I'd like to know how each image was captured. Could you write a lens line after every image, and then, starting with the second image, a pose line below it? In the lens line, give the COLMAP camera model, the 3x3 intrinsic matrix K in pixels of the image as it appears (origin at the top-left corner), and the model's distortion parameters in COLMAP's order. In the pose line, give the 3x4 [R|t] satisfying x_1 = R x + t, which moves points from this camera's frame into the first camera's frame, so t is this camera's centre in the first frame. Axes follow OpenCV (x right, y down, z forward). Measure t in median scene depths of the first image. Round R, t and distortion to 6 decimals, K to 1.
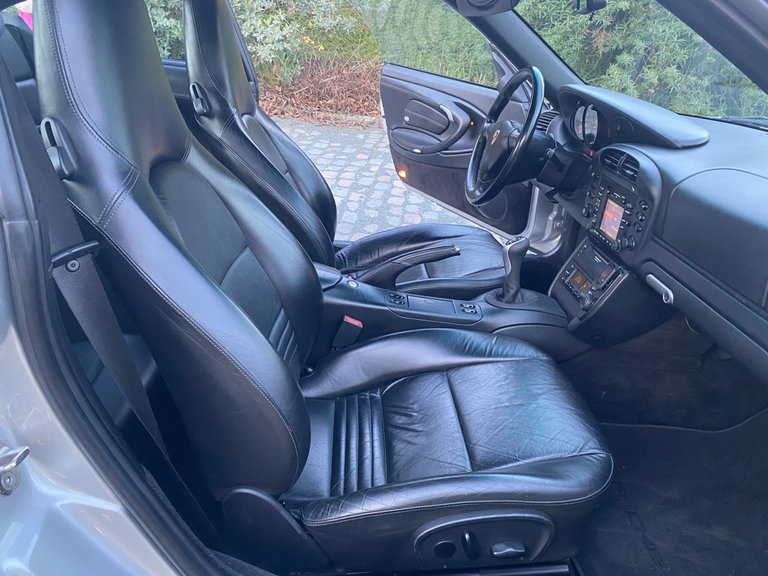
lens RADIAL K [[582.0, 0, 380.2], [0, 582.0, 274.0], [0, 0, 1]] dist [0.037094, -0.040793]
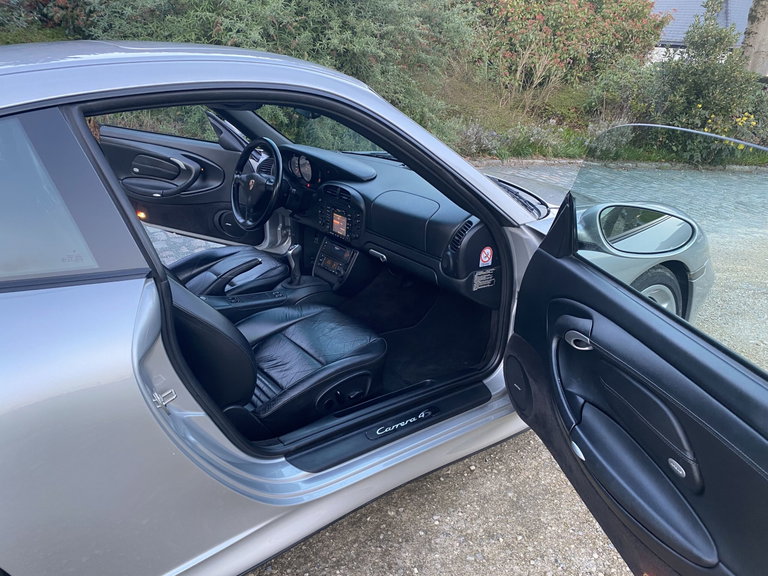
lens RADIAL K [[582.0, 0, 384.2], [0, 582.0, 289.1], [0, 0, 1]] dist [0.037094, -0.040793]
pose [[0.813707, -0.244047, 0.527562, -0.449600], [0.236422, 0.968084, 0.083174, -0.018365], [-0.531023, 0.057048, 0.845435, -0.519485]]
